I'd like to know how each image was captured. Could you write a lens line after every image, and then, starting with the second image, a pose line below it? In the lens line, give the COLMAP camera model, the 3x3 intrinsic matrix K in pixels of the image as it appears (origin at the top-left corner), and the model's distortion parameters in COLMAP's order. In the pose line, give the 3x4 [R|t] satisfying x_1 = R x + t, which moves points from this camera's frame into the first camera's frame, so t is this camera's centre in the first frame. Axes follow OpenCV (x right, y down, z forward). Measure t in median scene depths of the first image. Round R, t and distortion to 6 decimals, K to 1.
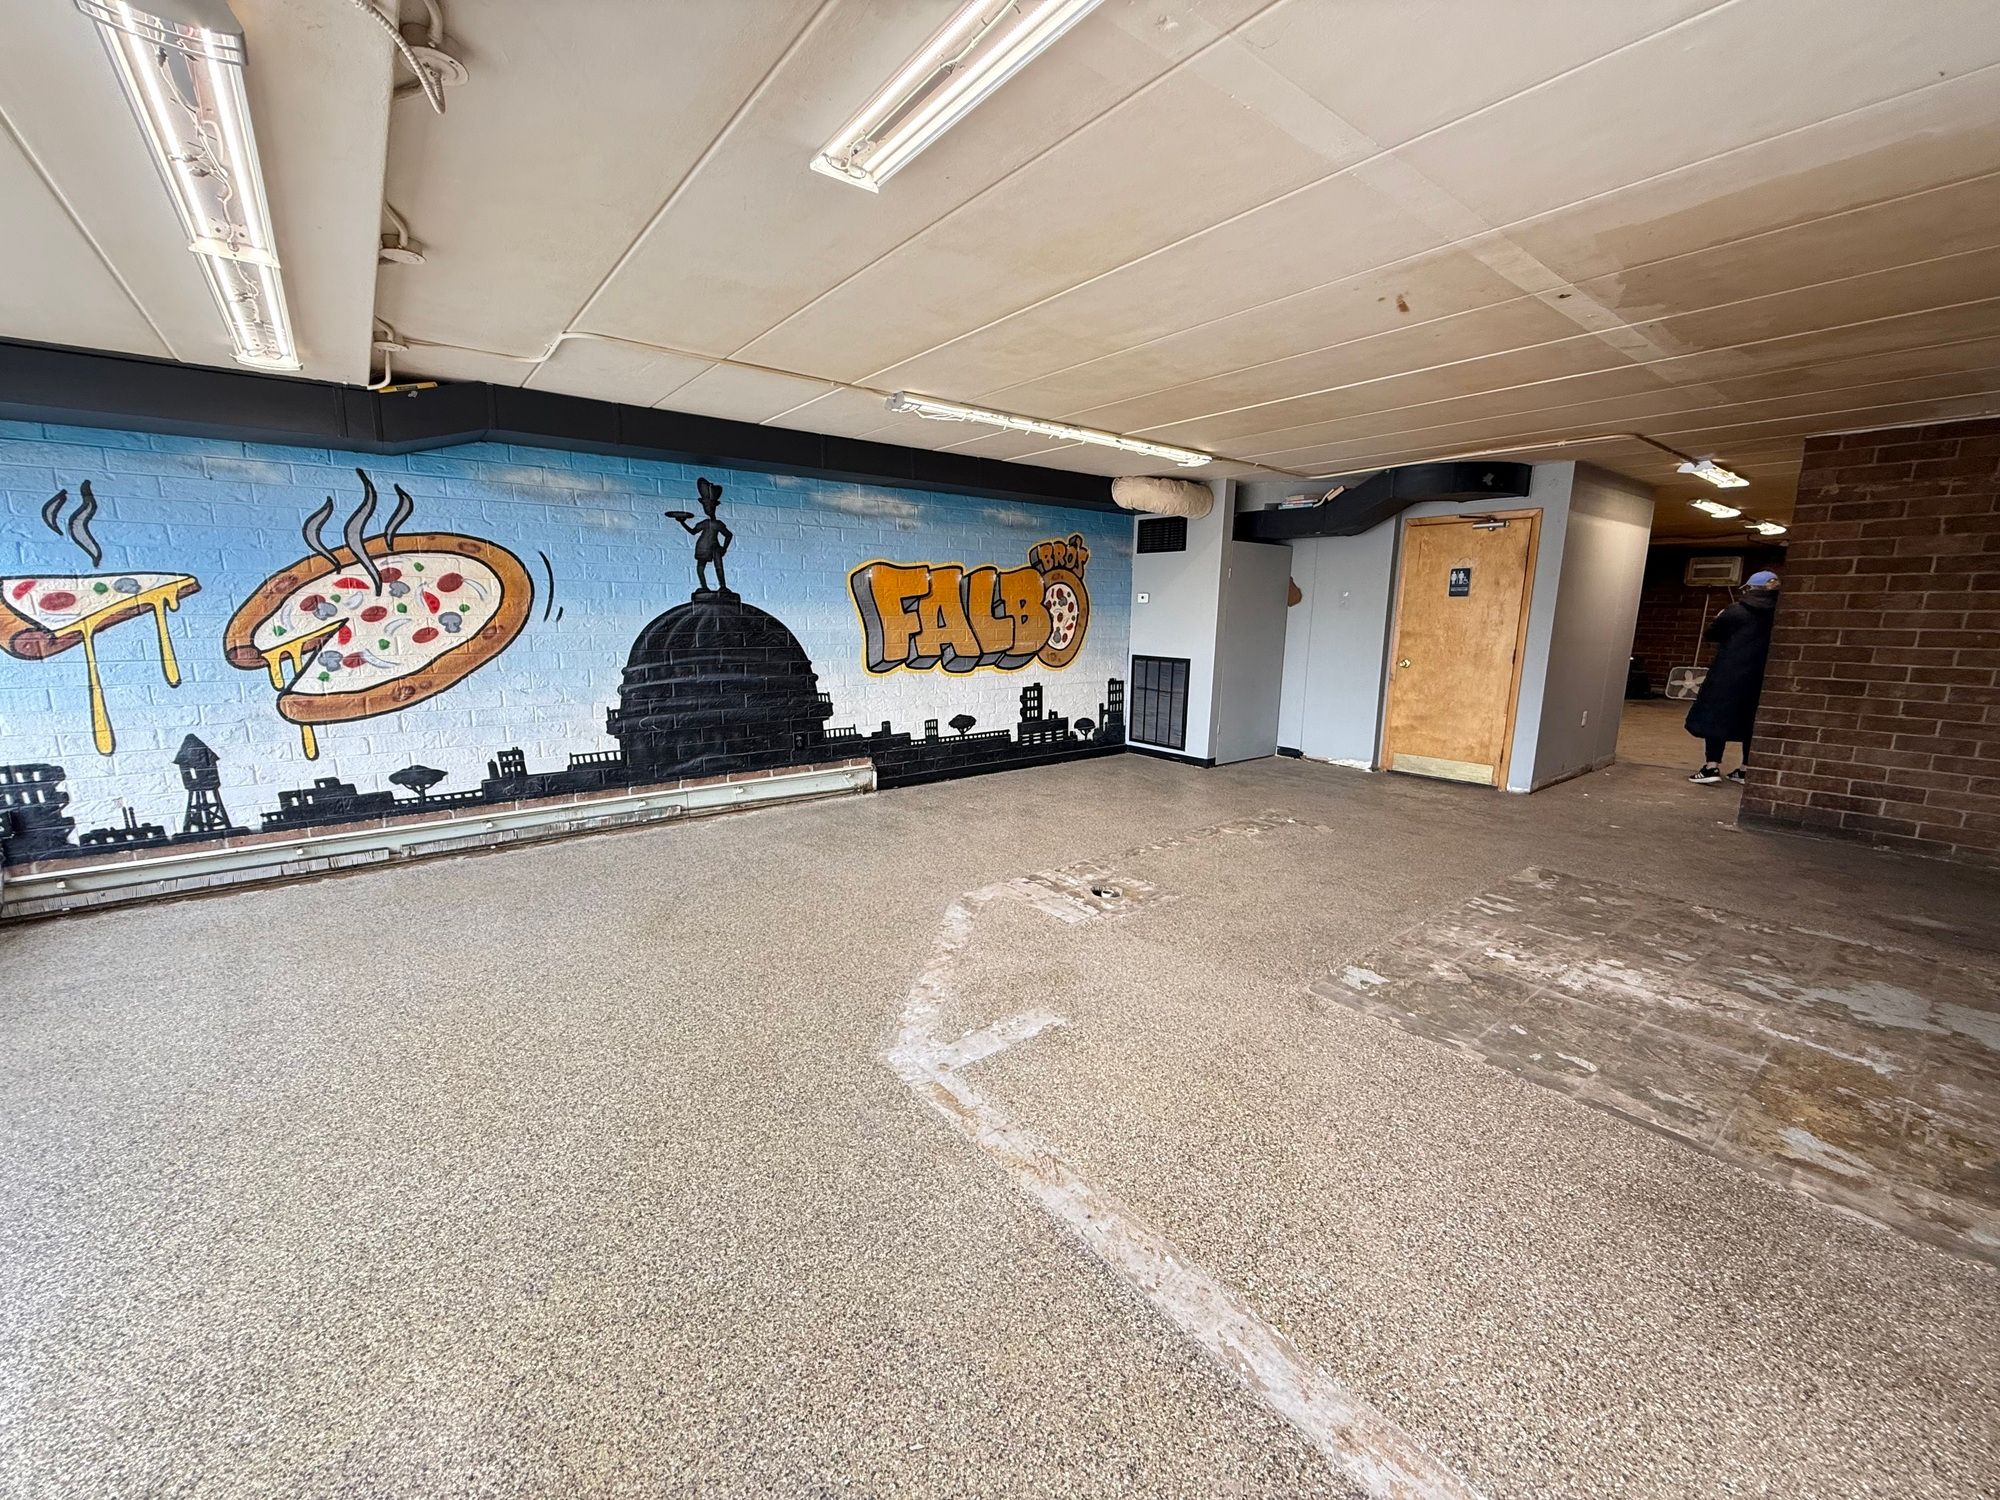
lens RADIAL K [[793.9, 0, 994.0], [0, 793.9, 757.8], [0, 0, 1]] dist [0.001120, 0.000078]
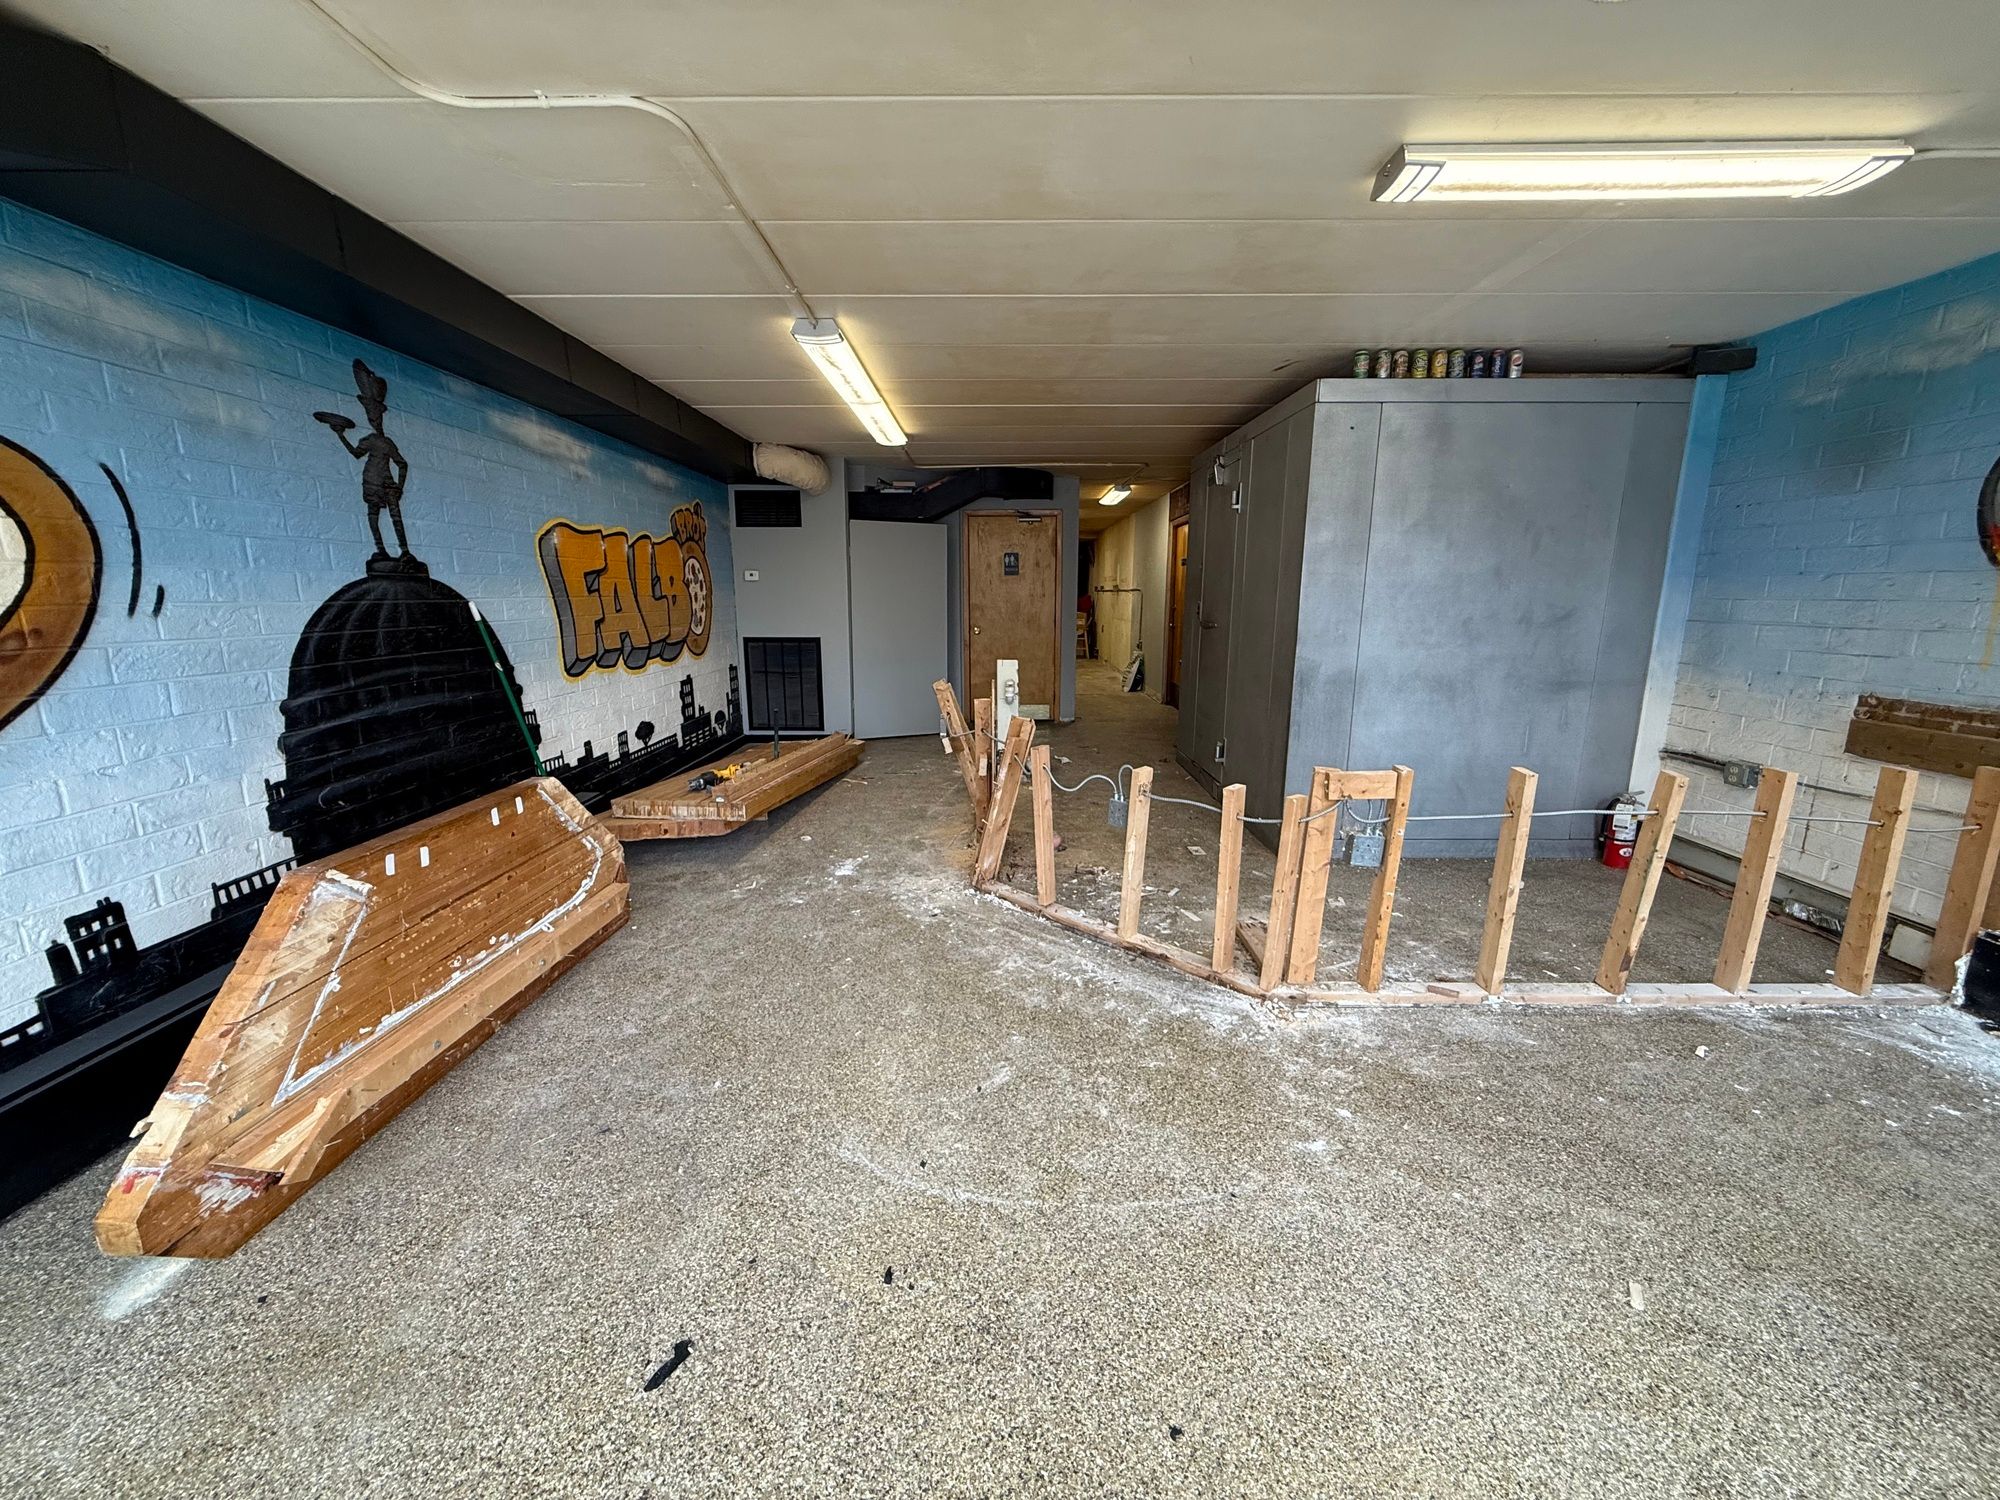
lens RADIAL K [[793.9, 0, 994.6], [0, 793.9, 755.5], [0, 0, 1]] dist [0.001120, 0.000078]
pose [[0.622860, -0.168597, 0.763950, -0.568388], [0.153245, 0.983879, 0.092190, -0.052888], [-0.767177, 0.059650, 0.638656, 0.295567]]
